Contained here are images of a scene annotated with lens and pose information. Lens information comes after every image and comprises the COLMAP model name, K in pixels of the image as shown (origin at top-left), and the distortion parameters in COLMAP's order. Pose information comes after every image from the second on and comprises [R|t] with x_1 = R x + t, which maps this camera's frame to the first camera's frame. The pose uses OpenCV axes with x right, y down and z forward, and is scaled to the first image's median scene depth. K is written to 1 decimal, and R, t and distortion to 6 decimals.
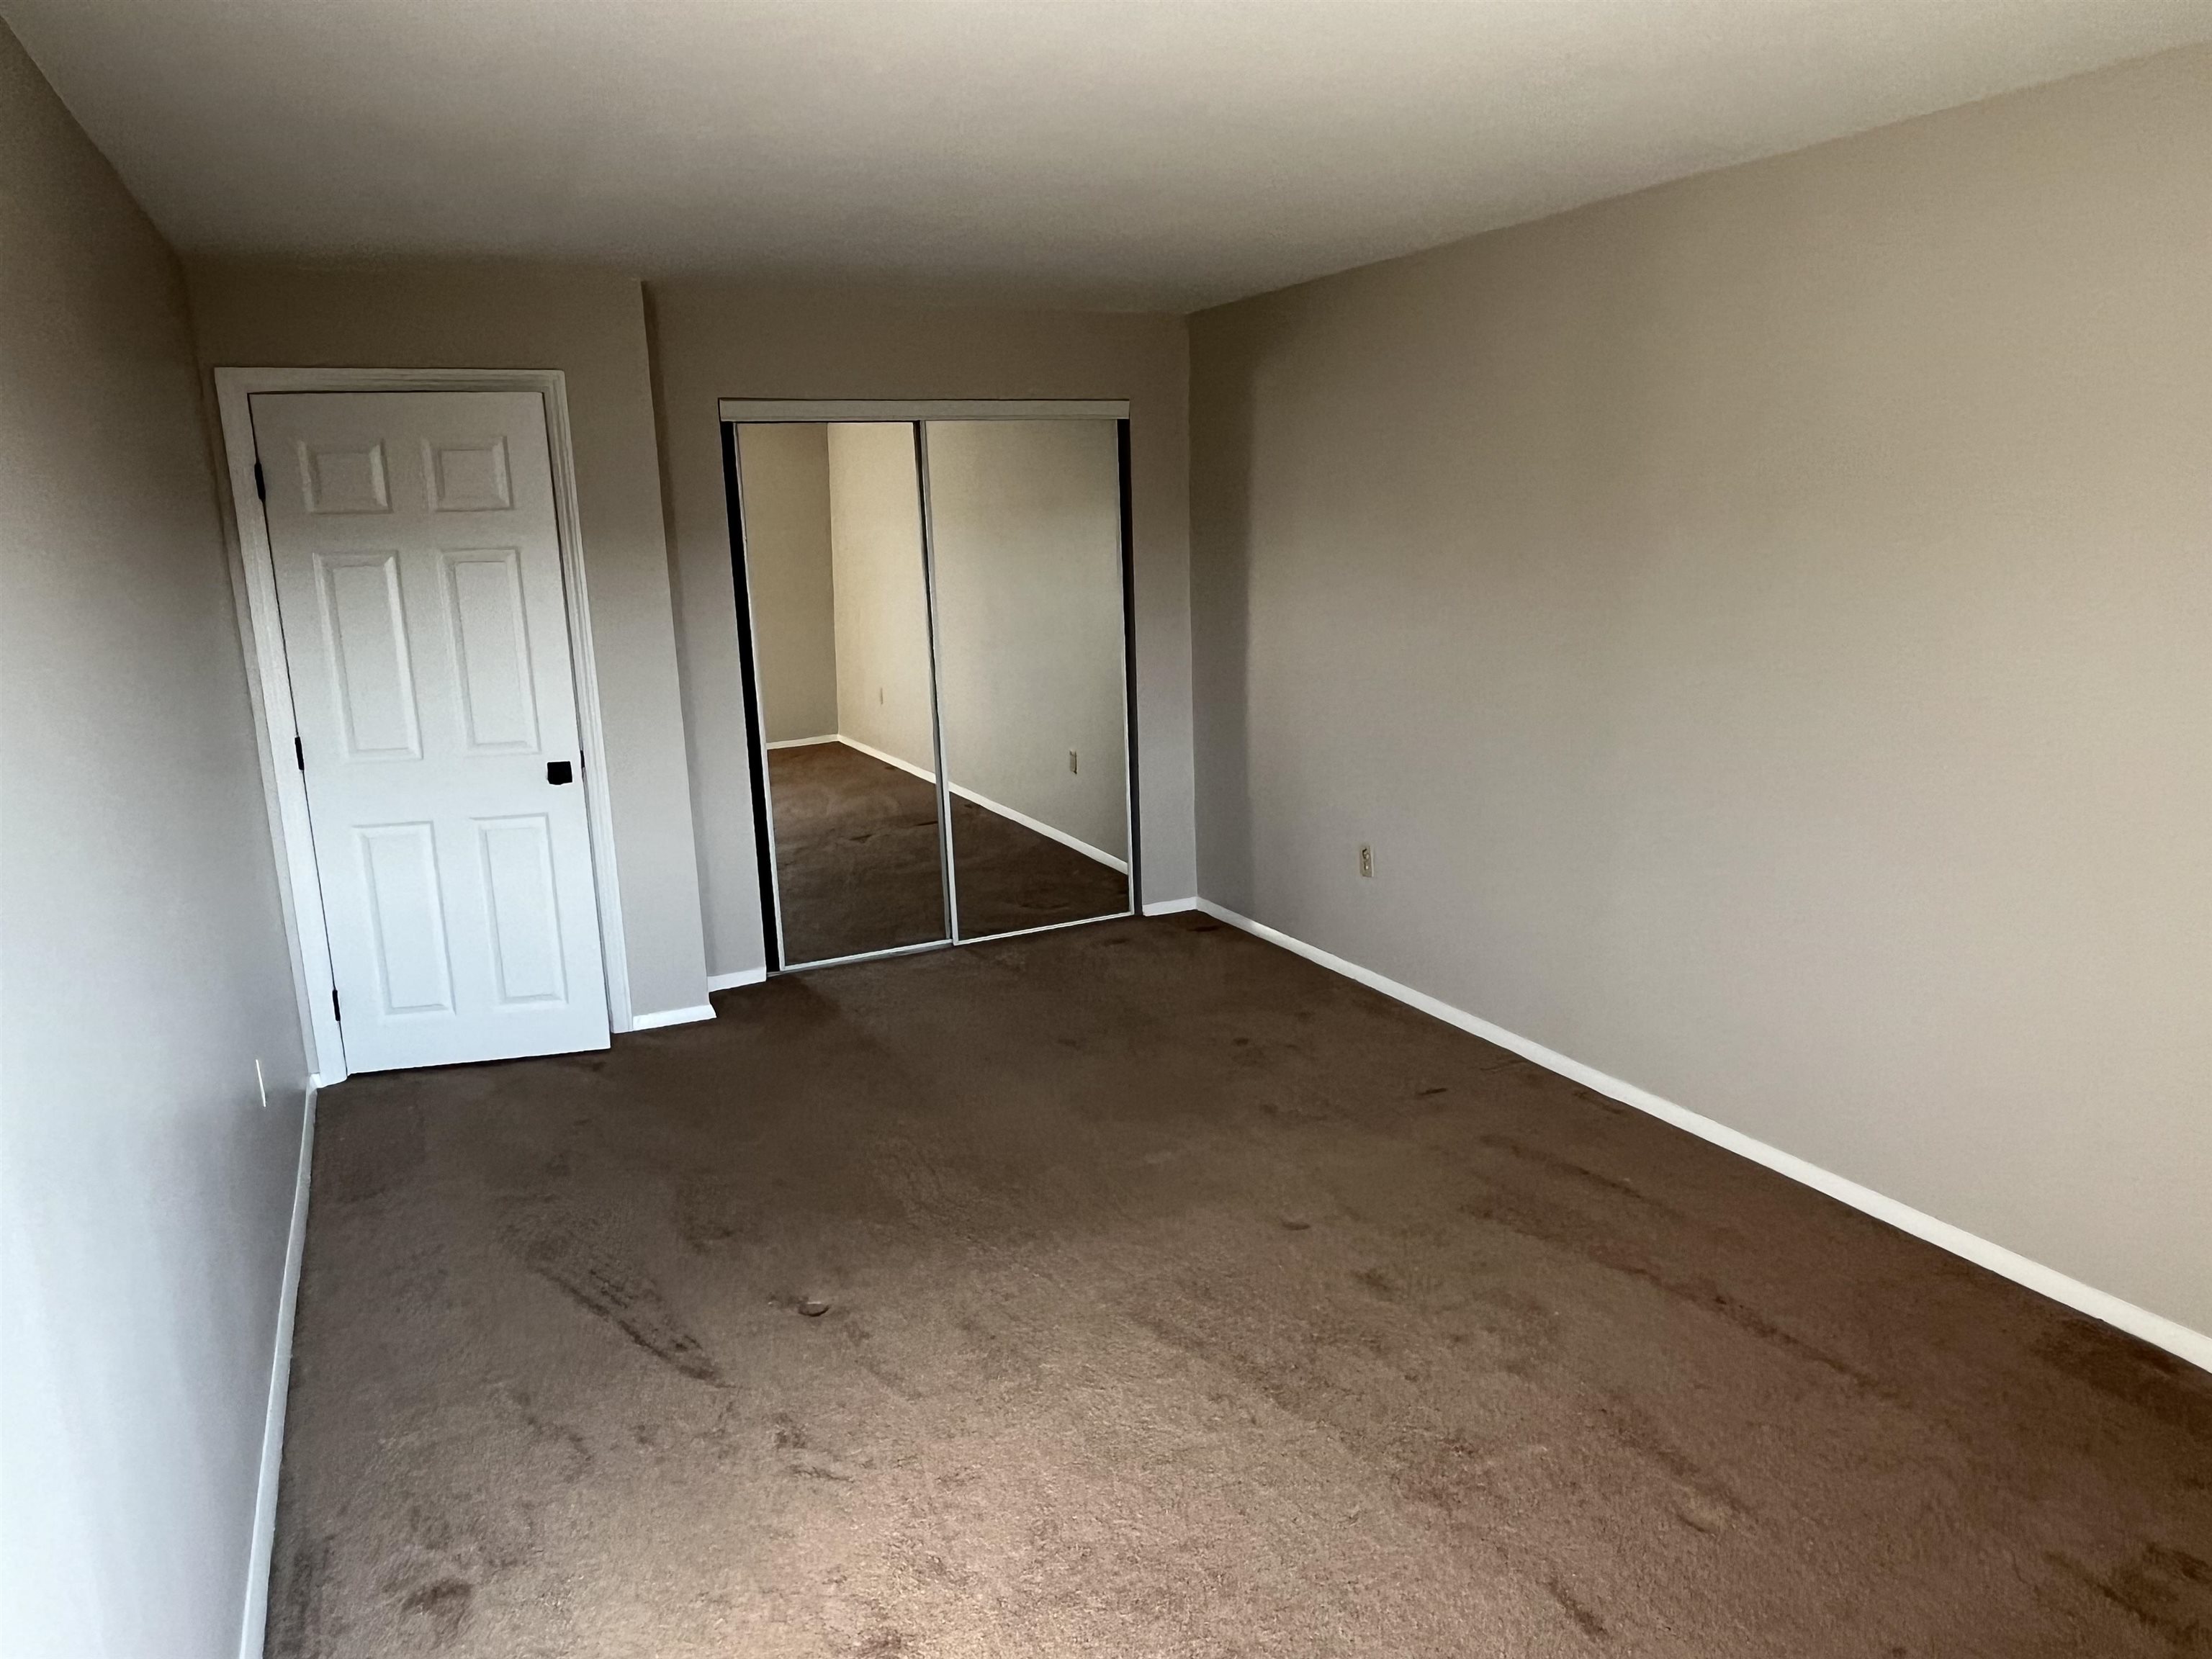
lens RADIAL K [[1457.6, 0, 1106.9], [0, 1457.6, 824.4], [0, 0, 1]] dist [-0.009481, -0.000334]
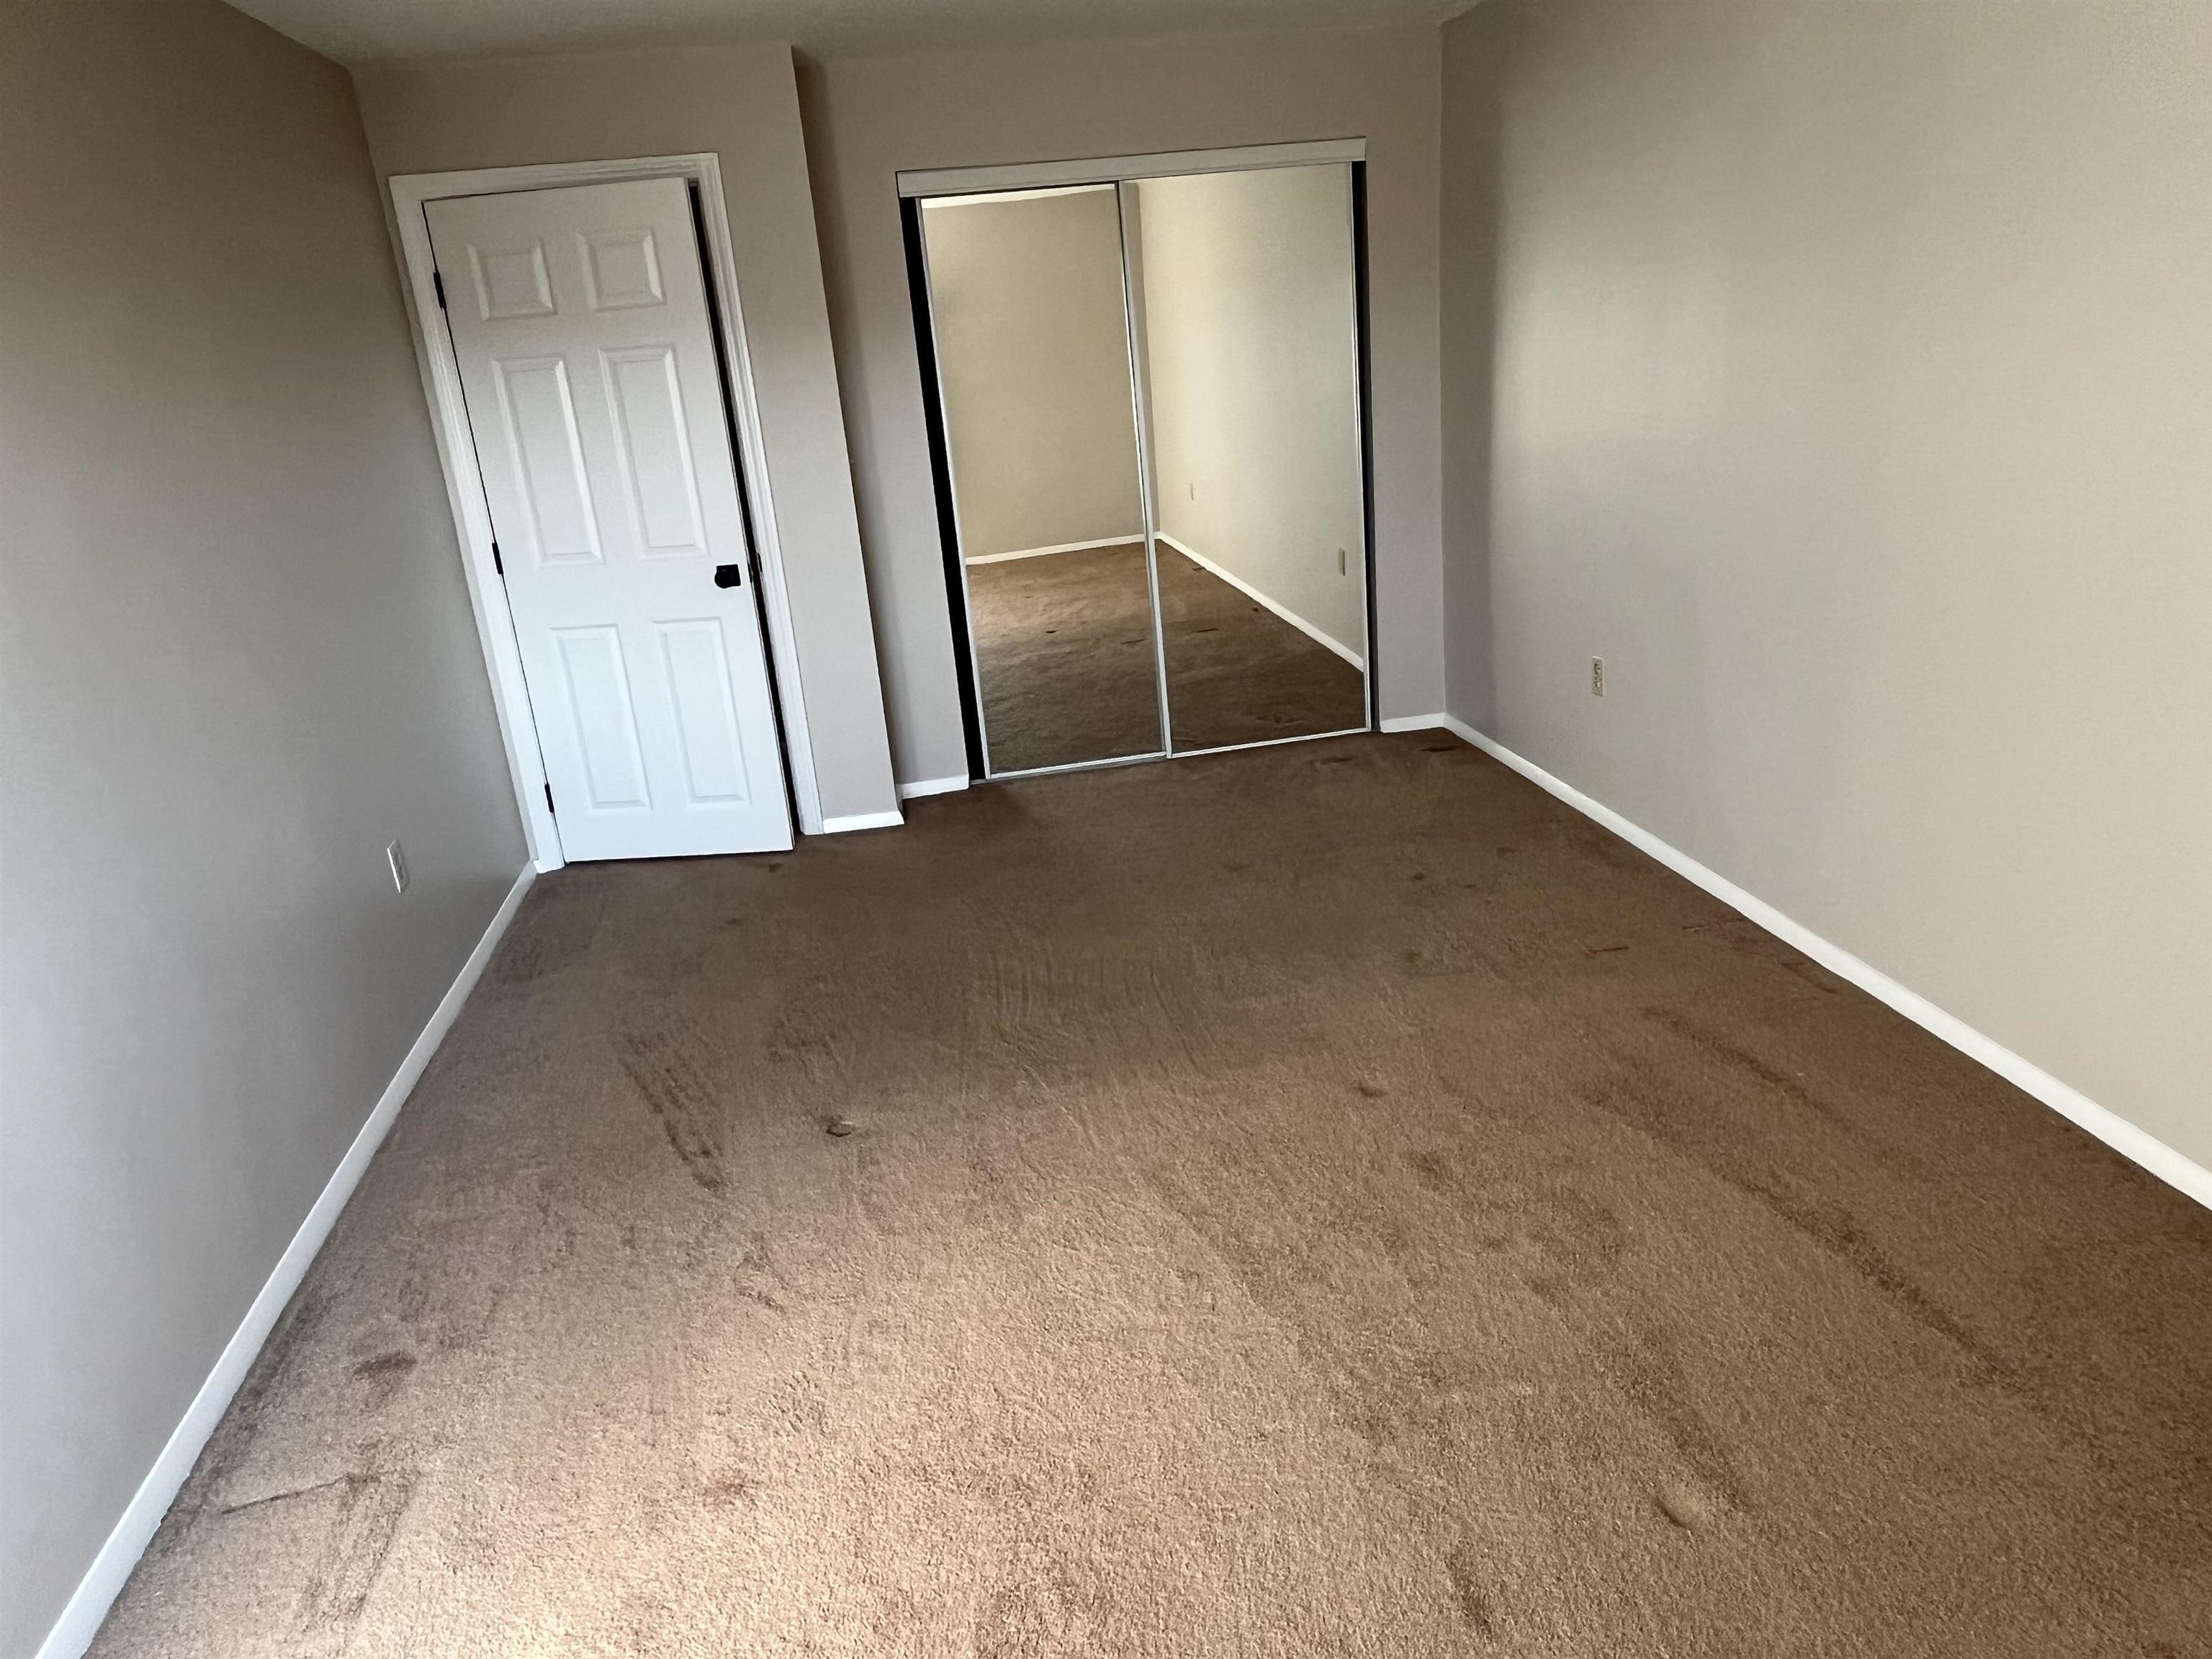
lens RADIAL K [[1457.6, 0, 1106.8], [0, 1457.6, 831.6], [0, 0, 1]] dist [-0.009481, -0.000334]
pose [[0.957707, 0.046117, -0.284026, 0.208547], [-0.006236, 0.990168, 0.139745, -0.003689], [0.287678, -0.132064, 0.948578, 0.126760]]
